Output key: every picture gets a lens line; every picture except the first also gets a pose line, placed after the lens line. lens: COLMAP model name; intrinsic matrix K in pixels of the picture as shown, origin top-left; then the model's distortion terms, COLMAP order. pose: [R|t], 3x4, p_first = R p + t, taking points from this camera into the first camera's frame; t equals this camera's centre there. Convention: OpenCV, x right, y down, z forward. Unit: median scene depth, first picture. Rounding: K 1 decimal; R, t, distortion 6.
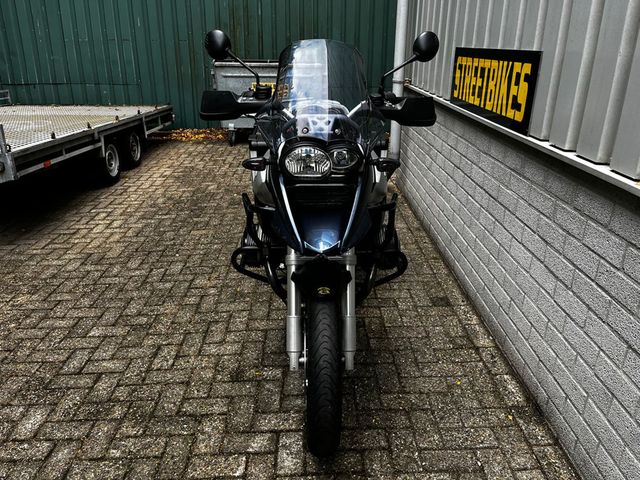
lens RADIAL K [[489.0, 0, 322.8], [0, 489.0, 244.5], [0, 0, 1]] dist [0.071586, -0.100228]
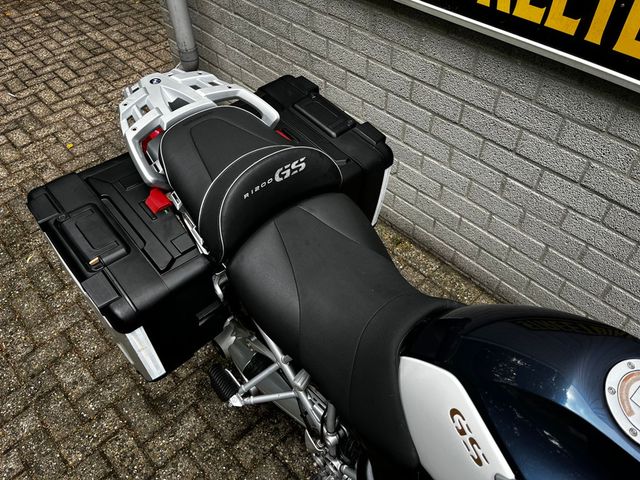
lens RADIAL K [[489.0, 0, 322.8], [0, 489.0, 244.5], [0, 0, 1]] dist [0.071586, -0.100228]
pose [[0.749506, -0.494938, 0.439632, -0.153549], [0.268278, 0.834213, 0.481783, -0.348275], [-0.605200, -0.243156, 0.758029, 0.624030]]
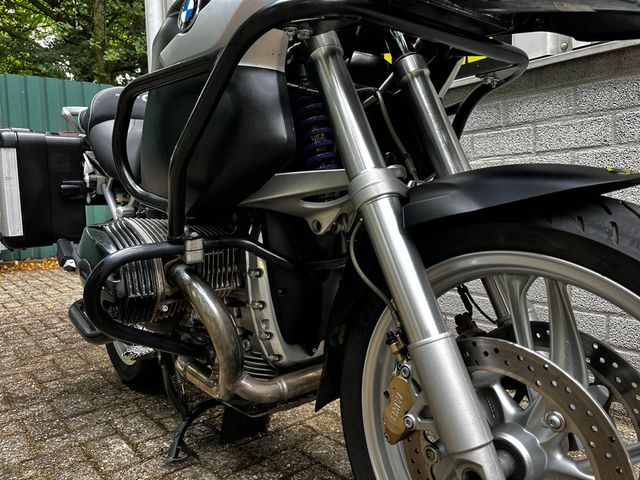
lens RADIAL K [[489.0, 0, 322.8], [0, 489.0, 244.5], [0, 0, 1]] dist [0.071586, -0.100228]
pose [[0.790724, -0.076902, 0.607324, -0.186577], [0.262126, 0.939063, -0.222374, 0.083454], [-0.553214, 0.335032, 0.762698, 0.453292]]
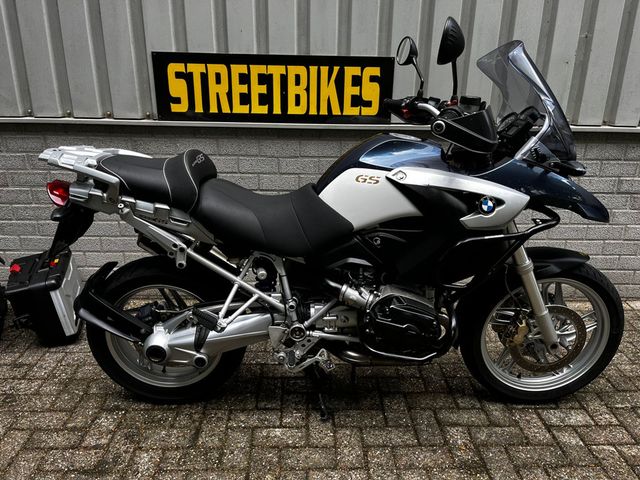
lens RADIAL K [[489.0, 0, 322.8], [0, 489.0, 244.5], [0, 0, 1]] dist [0.071586, -0.100228]
pose [[0.002183, -0.347328, 0.937741, -0.577018], [0.367186, 0.872518, 0.322315, -0.278979], [-0.930145, 0.343622, 0.129439, 0.734961]]
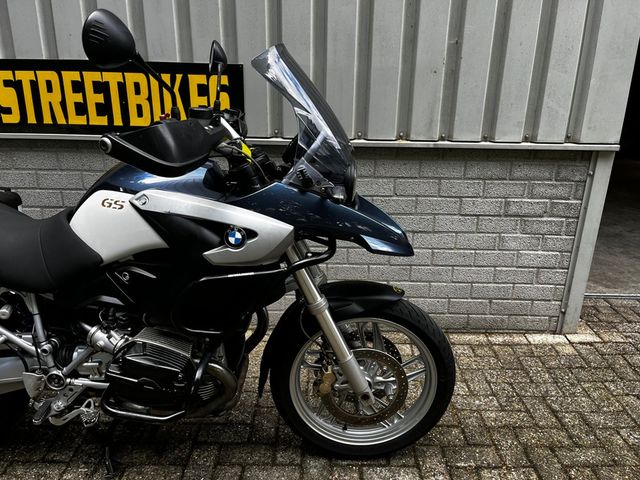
lens RADIAL K [[486.5, 0, 326.1], [0, 486.5, 246.3], [0, 0, 1]] dist [0.074263, -0.093572]
pose [[0.028061, -0.332162, 0.942805, -0.486479], [0.364906, 0.881489, 0.299699, -0.179894], [-0.930621, 0.335626, 0.145943, 0.496688]]
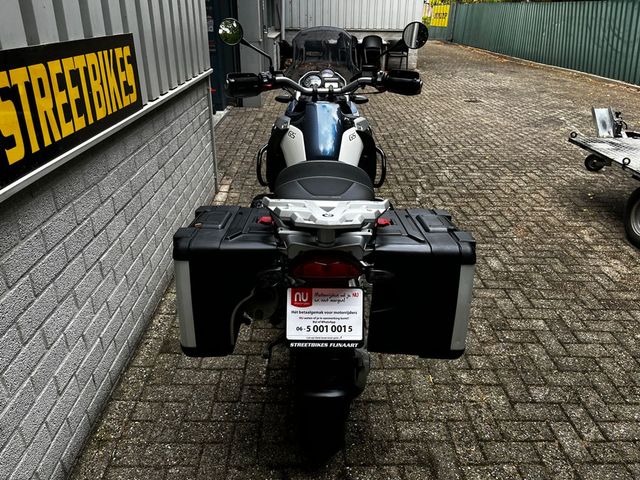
lens RADIAL K [[484.0, 0, 328.6], [0, 484.0, 239.6], [0, 0, 1]] dist [0.079018, -0.088293]
pose [[-0.999720, -0.019290, -0.013693, -0.006157], [-0.023128, 0.675387, 0.737101, -0.576312], [-0.004970, 0.737211, -0.675644, 1.331884]]
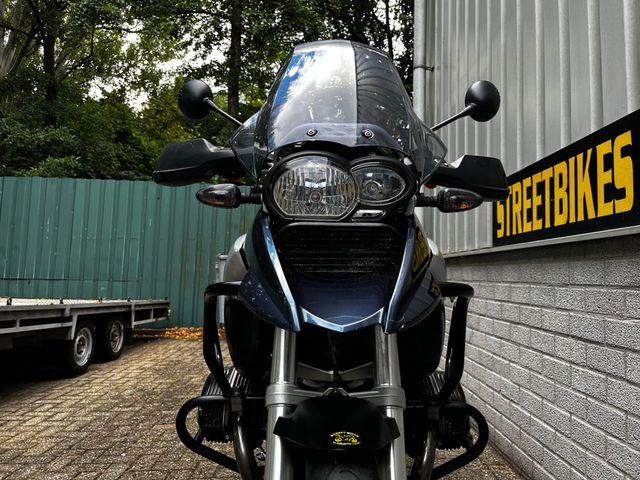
lens RADIAL K [[489.0, 0, 322.8], [0, 489.0, 244.5], [0, 0, 1]] dist [0.071586, -0.100228]
pose [[0.999826, 0.010814, -0.015204, -0.006678], [-0.016415, 0.897184, -0.441351, 0.069239], [0.008868, 0.441524, 0.897206, 0.279412]]
